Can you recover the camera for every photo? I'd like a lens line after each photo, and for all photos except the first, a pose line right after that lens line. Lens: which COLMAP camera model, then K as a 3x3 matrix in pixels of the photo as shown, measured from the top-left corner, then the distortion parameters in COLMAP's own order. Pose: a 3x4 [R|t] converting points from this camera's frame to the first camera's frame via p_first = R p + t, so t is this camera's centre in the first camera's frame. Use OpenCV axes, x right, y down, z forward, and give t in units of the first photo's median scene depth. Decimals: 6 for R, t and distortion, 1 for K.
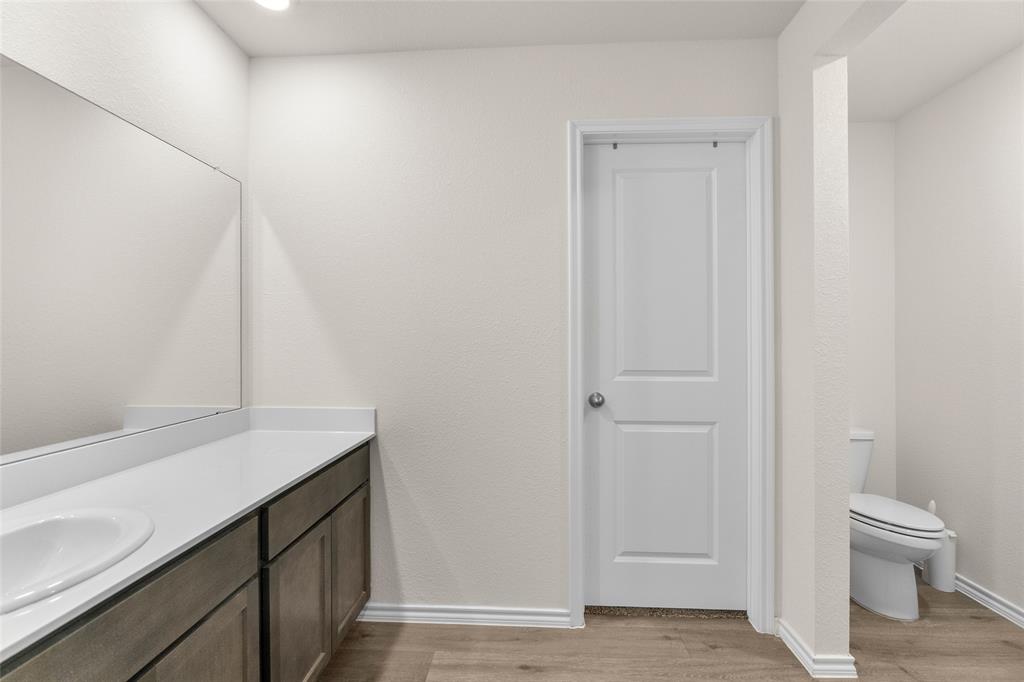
lens RADIAL K [[468.4, 0, 512.0], [0, 468.4, 341.0], [0, 0, 1]] dist [0.000015, 0.000279]
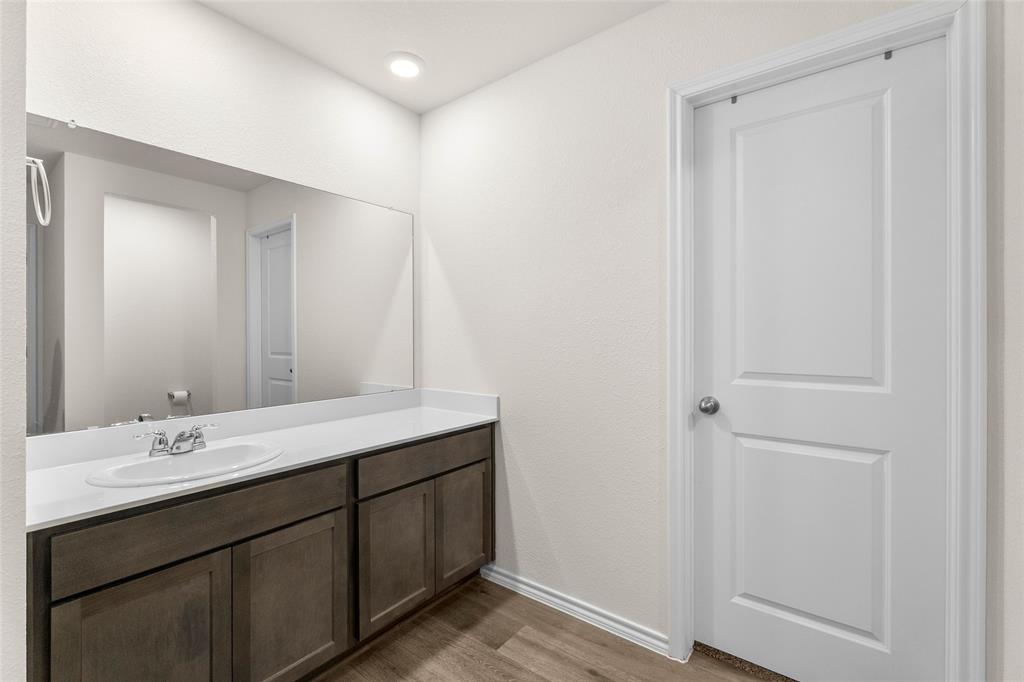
lens RADIAL K [[468.4, 0, 512.0], [0, 468.4, 341.0], [0, 0, 1]] dist [0.000015, 0.000279]
pose [[0.812636, 0.003683, -0.582760, 0.393899], [0.001322, 0.999966, 0.008162, 0.001424], [0.582770, -0.007403, 0.812603, 0.102382]]
